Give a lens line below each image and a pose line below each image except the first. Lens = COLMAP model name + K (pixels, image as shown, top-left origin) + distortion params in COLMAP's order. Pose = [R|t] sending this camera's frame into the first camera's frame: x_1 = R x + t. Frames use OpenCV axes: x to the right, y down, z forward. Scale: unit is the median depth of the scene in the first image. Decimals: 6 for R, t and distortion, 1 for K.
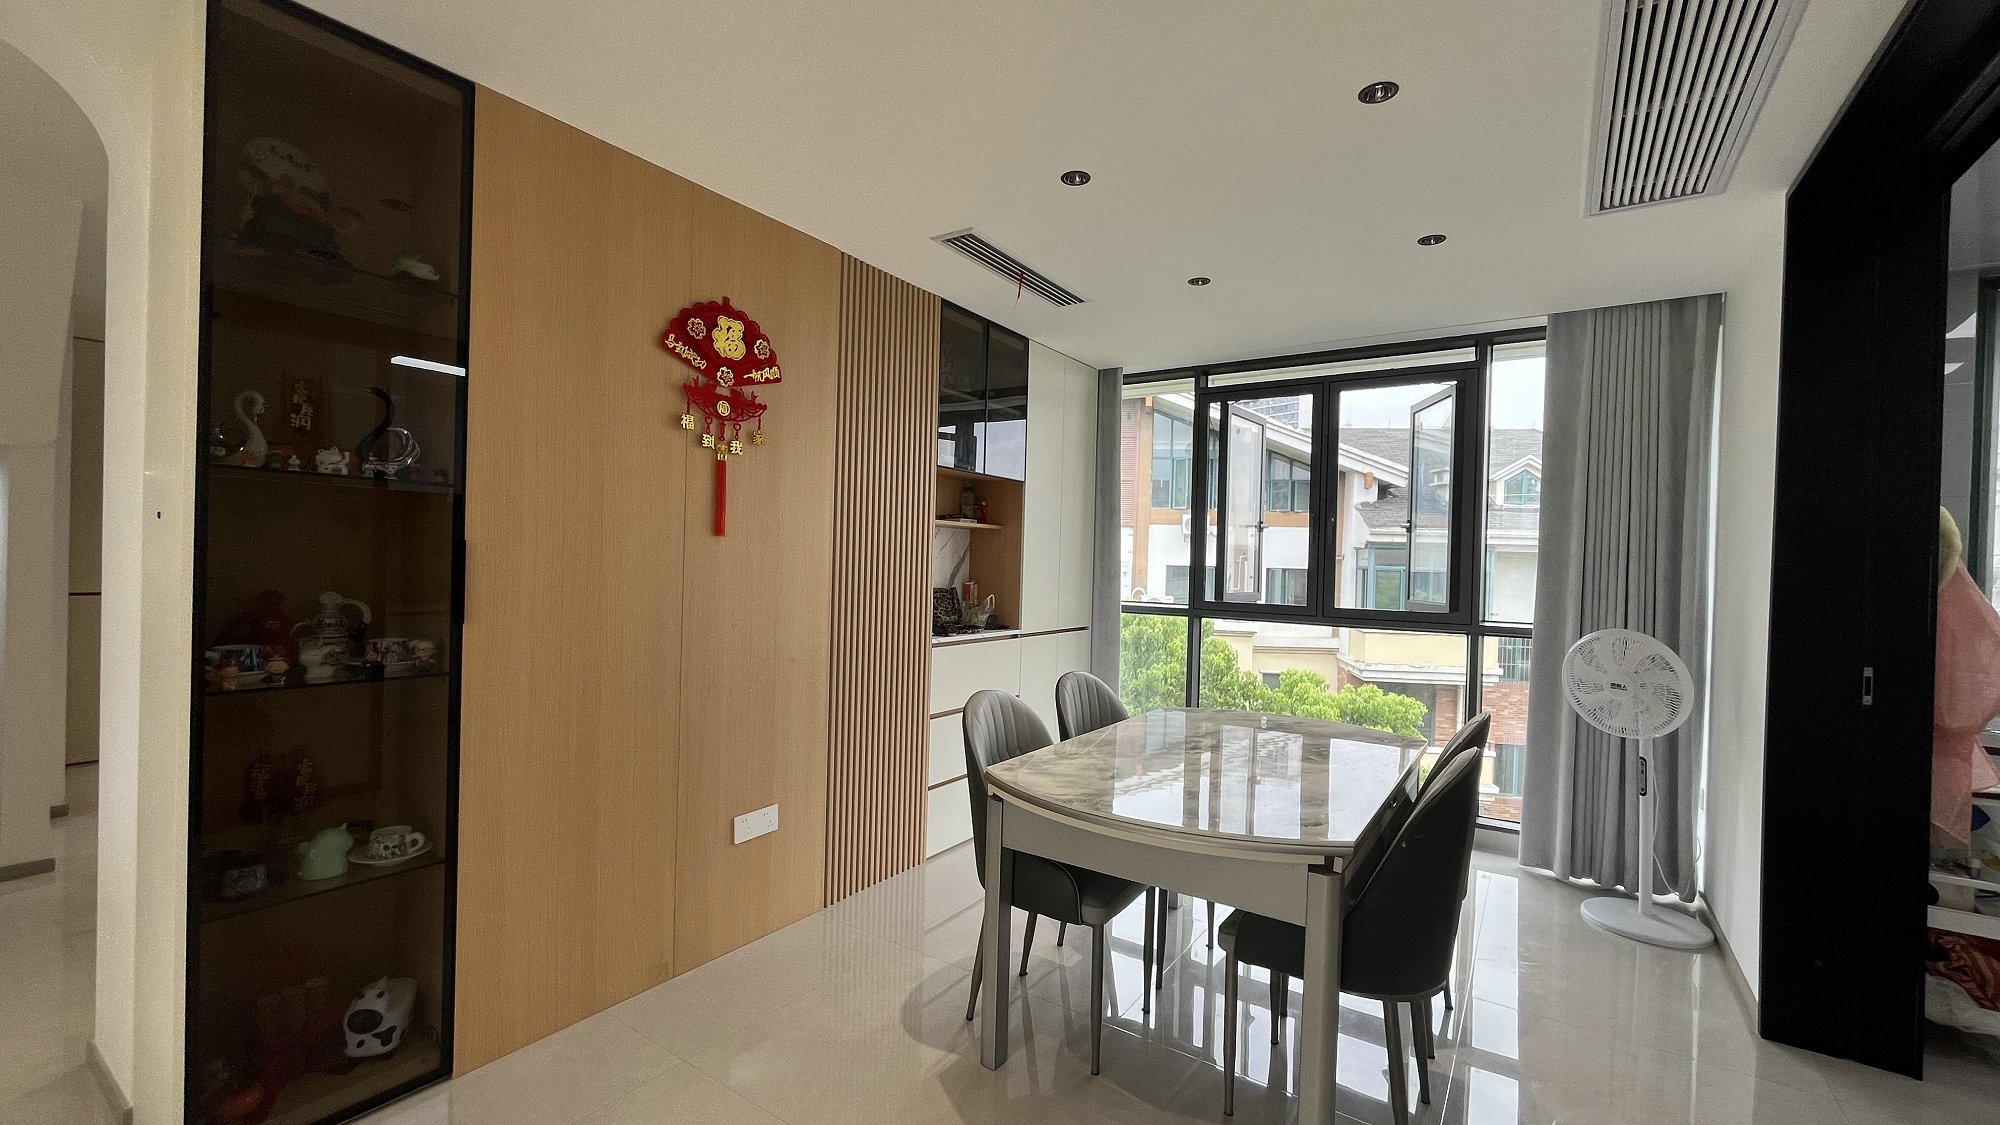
lens RADIAL K [[809.9, 0, 997.2], [0, 809.9, 568.9], [0, 0, 1]] dist [-0.002451, 0.000551]
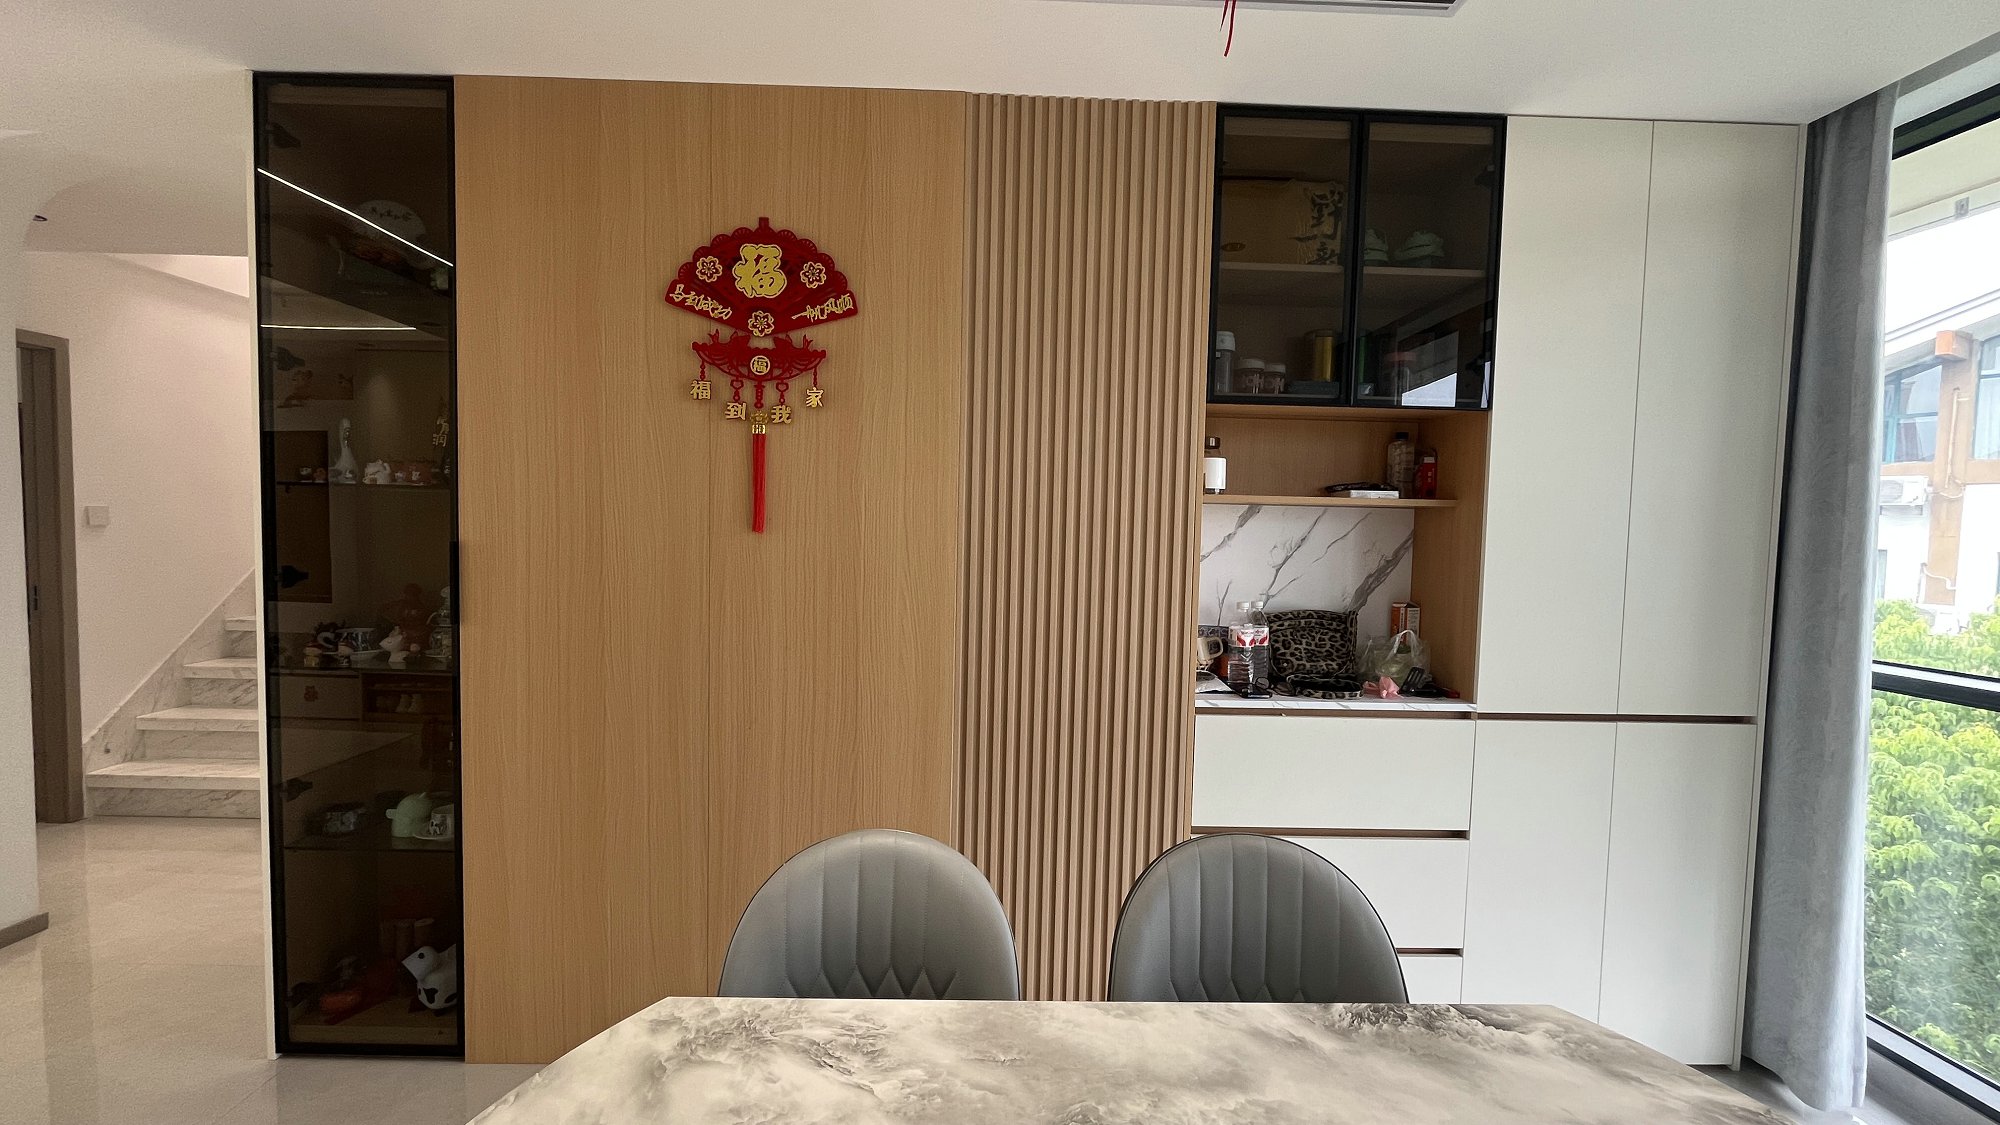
lens RADIAL K [[810.4, 0, 997.9], [0, 810.4, 568.8], [0, 0, 1]] dist [-0.003704, 0.000102]
pose [[0.582980, 0.029834, -0.811939, 0.422466], [-0.014888, 0.999550, 0.026038, -0.029315], [0.812350, -0.003092, 0.583162, 0.737360]]
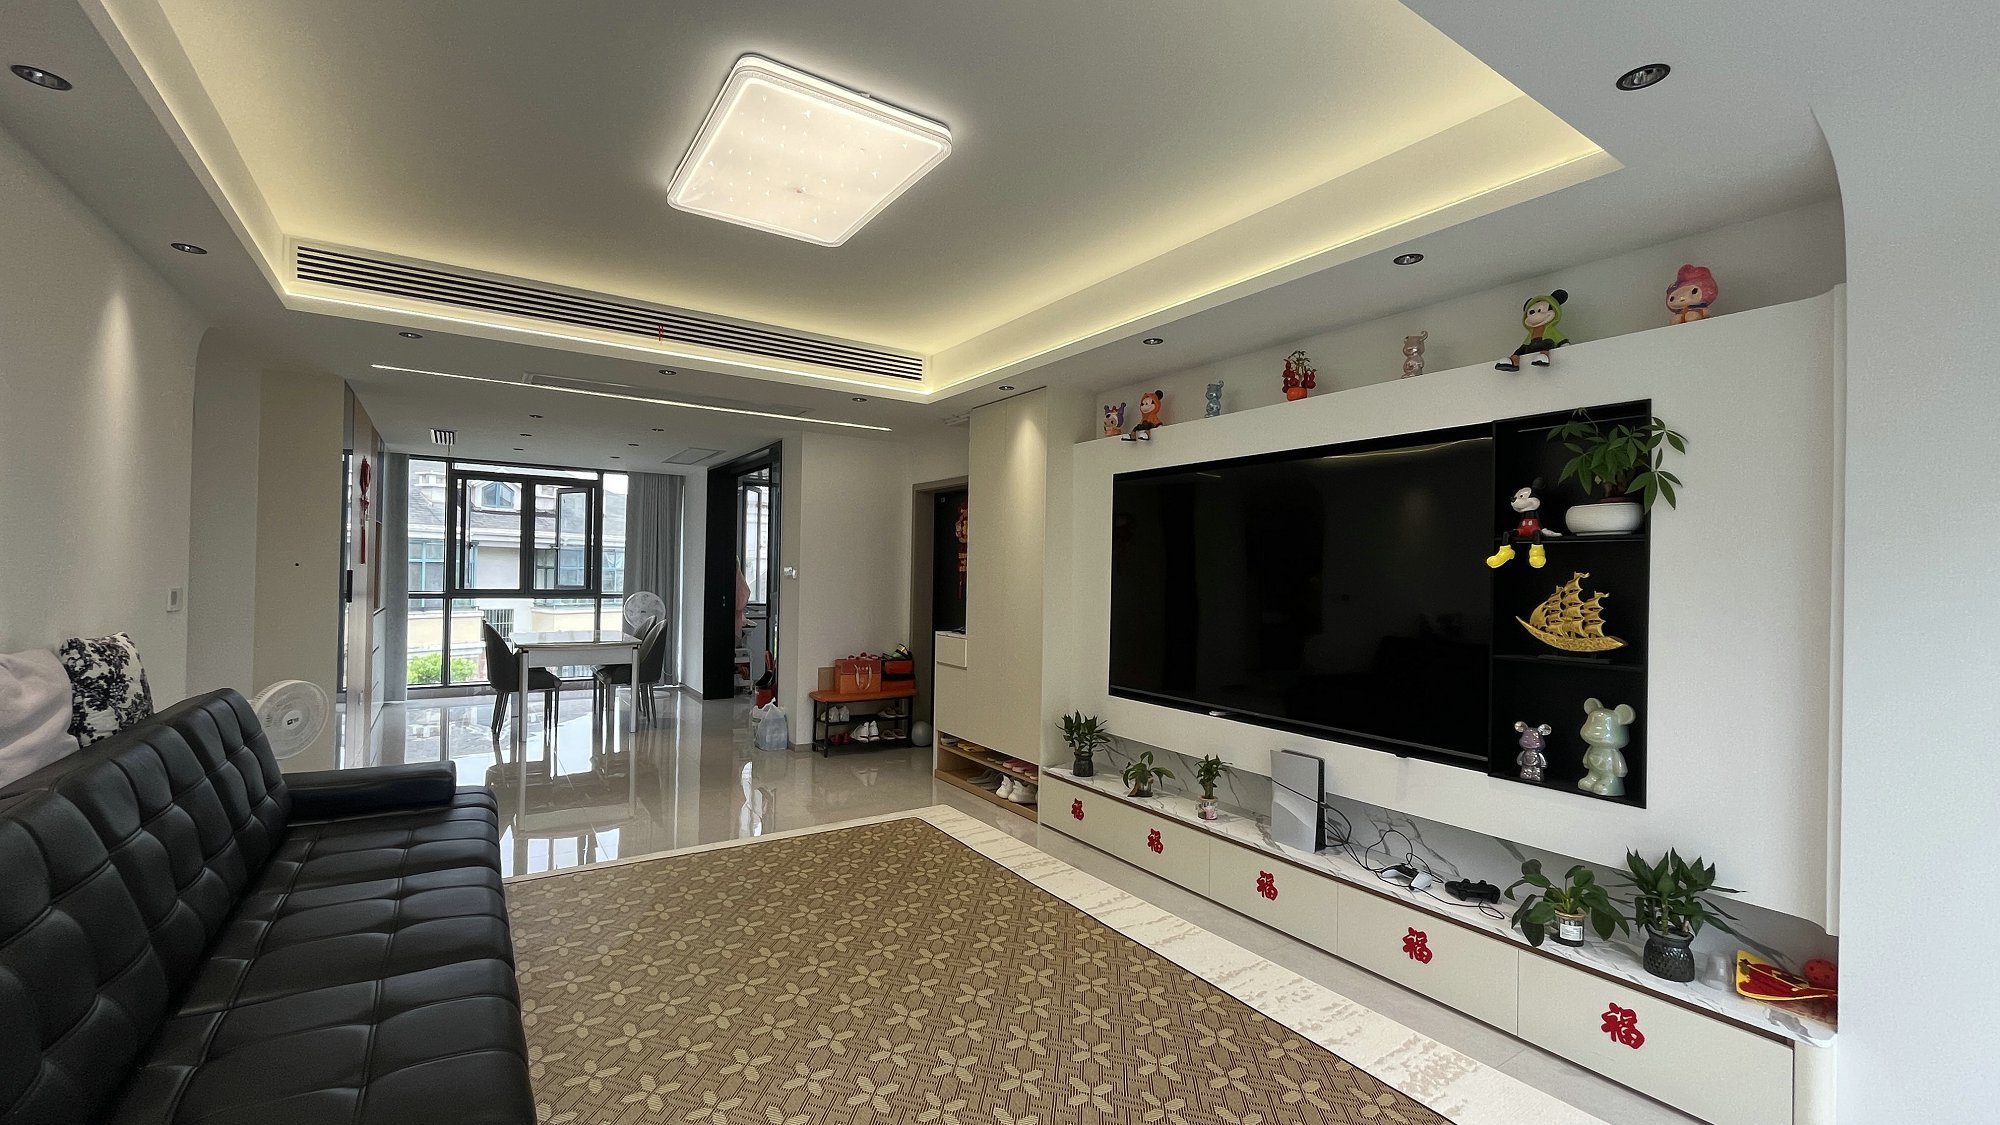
lens RADIAL K [[809.9, 0, 997.2], [0, 809.9, 568.9], [0, 0, 1]] dist [-0.002451, 0.000551]
pose [[0.377164, -0.016421, 0.926001, -1.734880], [0.000409, 0.999846, 0.017564, -0.065601], [-0.926146, -0.006246, 0.377113, -1.439799]]
